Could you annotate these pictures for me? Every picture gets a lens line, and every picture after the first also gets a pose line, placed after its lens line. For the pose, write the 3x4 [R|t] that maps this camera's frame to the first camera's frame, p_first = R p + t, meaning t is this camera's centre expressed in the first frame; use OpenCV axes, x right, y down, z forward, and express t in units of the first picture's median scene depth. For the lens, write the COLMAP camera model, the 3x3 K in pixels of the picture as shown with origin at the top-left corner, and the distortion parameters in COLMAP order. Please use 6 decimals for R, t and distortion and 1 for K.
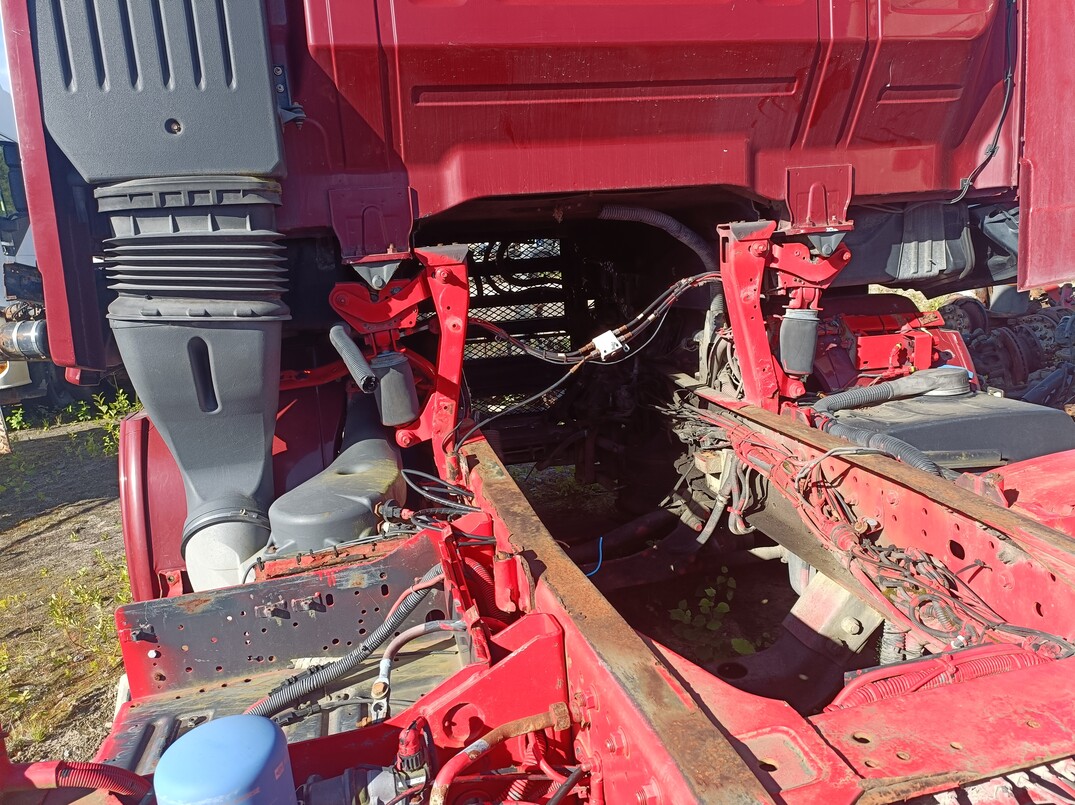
lens RADIAL K [[795.7, 0, 537.5], [0, 795.7, 402.5], [0, 0, 1]] dist [0.061615, 0.000585]
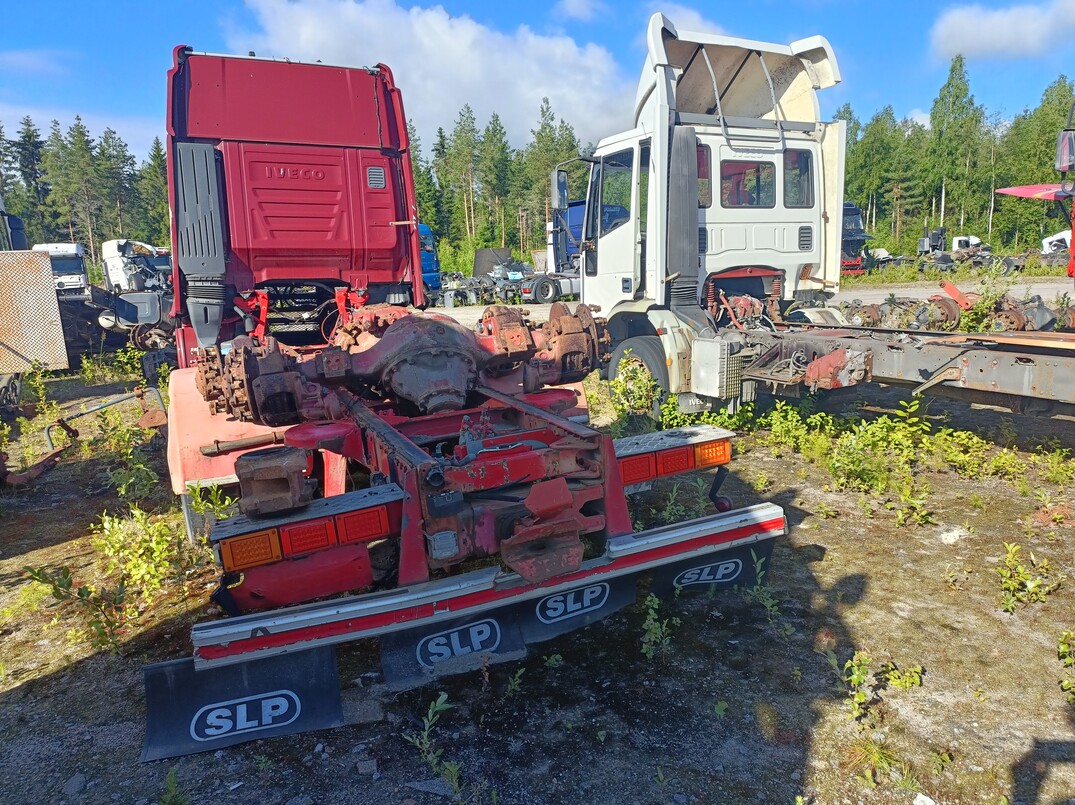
lens RADIAL K [[795.7, 0, 537.5], [0, 795.7, 402.5], [0, 0, 1]] dist [0.061615, 0.000585]
pose [[0.983589, 0.014538, 0.179840, 0.588730], [-0.005881, 0.998802, -0.048574, 0.627901], [-0.180330, 0.046719, 0.982496, -3.573918]]
